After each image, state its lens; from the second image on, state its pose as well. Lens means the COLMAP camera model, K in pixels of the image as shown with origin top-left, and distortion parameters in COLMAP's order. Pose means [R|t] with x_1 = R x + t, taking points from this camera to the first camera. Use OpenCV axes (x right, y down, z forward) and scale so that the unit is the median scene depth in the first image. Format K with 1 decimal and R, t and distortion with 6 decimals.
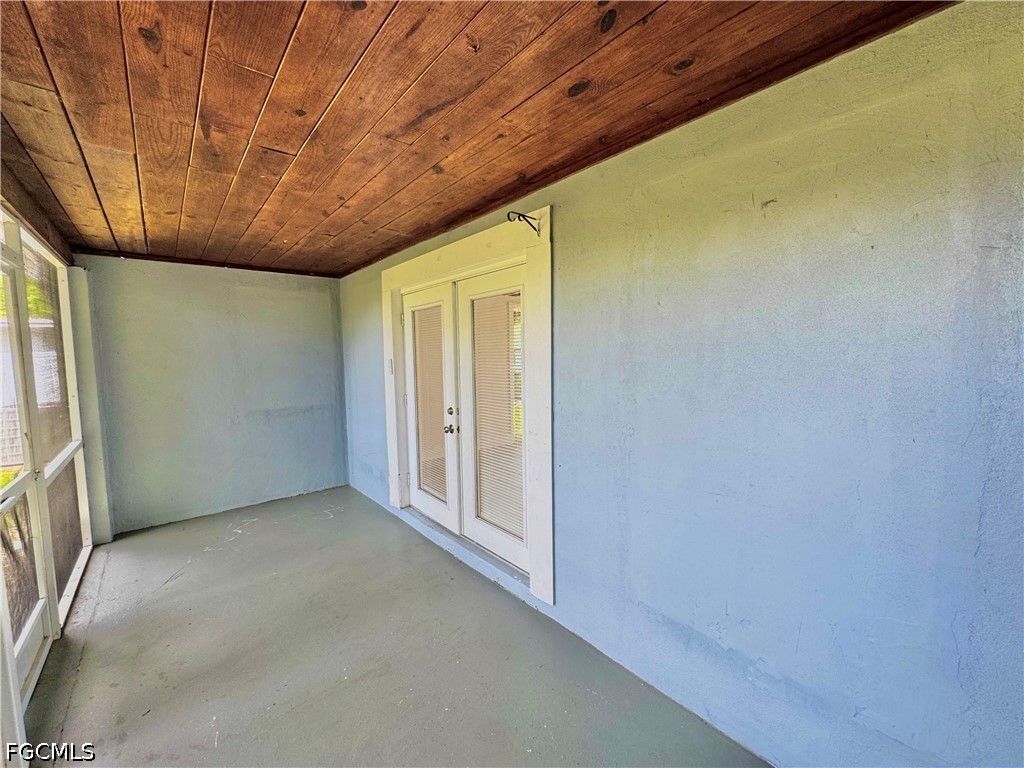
lens RADIAL K [[411.1, 0, 515.0], [0, 411.1, 384.3], [0, 0, 1]] dist [-0.000715, 0.000219]
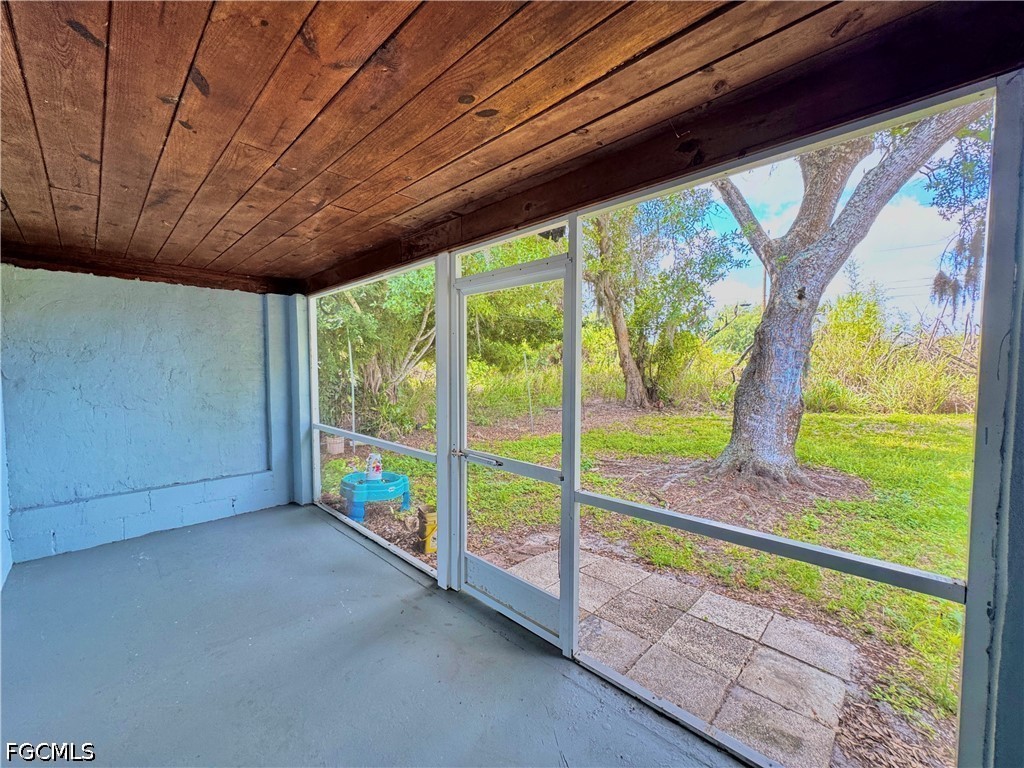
lens RADIAL K [[411.1, 0, 515.0], [0, 411.1, 384.3], [0, 0, 1]] dist [-0.000715, 0.000219]
pose [[-0.995343, 0.018972, -0.094508, -0.959549], [0.007958, 0.993266, 0.115585, -0.117055], [0.096064, 0.114295, -0.988791, 1.913242]]
